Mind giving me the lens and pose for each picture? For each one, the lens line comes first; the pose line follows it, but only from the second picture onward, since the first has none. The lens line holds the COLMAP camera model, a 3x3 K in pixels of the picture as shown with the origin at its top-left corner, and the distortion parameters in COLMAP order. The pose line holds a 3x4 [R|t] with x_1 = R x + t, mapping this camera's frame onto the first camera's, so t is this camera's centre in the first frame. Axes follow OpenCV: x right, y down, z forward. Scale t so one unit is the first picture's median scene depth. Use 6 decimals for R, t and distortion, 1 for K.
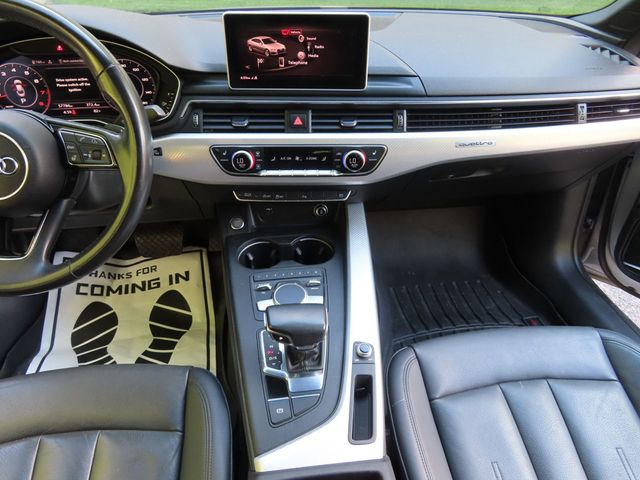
lens RADIAL K [[460.7, 0, 318.3], [0, 460.7, 237.9], [0, 0, 1]] dist [-0.013536, 0.013338]
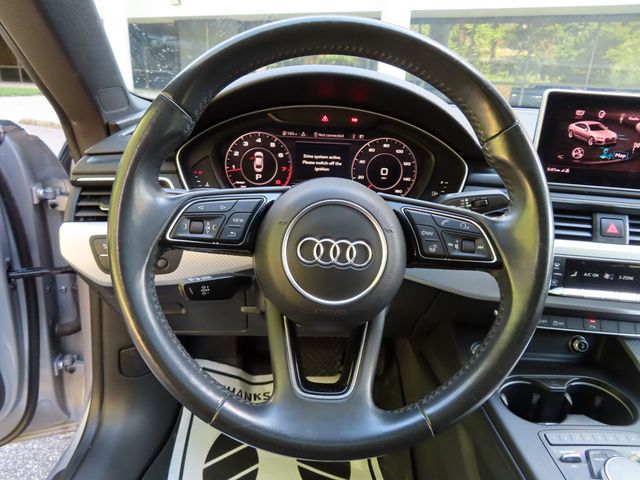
lens RADIAL K [[460.7, 0, 321.7], [0, 460.7, 244.5], [0, 0, 1]] dist [-0.013536, 0.013338]
pose [[0.994376, 0.084392, -0.063983, -0.473955], [-0.096907, 0.968759, -0.228289, -0.005346], [0.042718, 0.233205, 0.971489, 0.238907]]
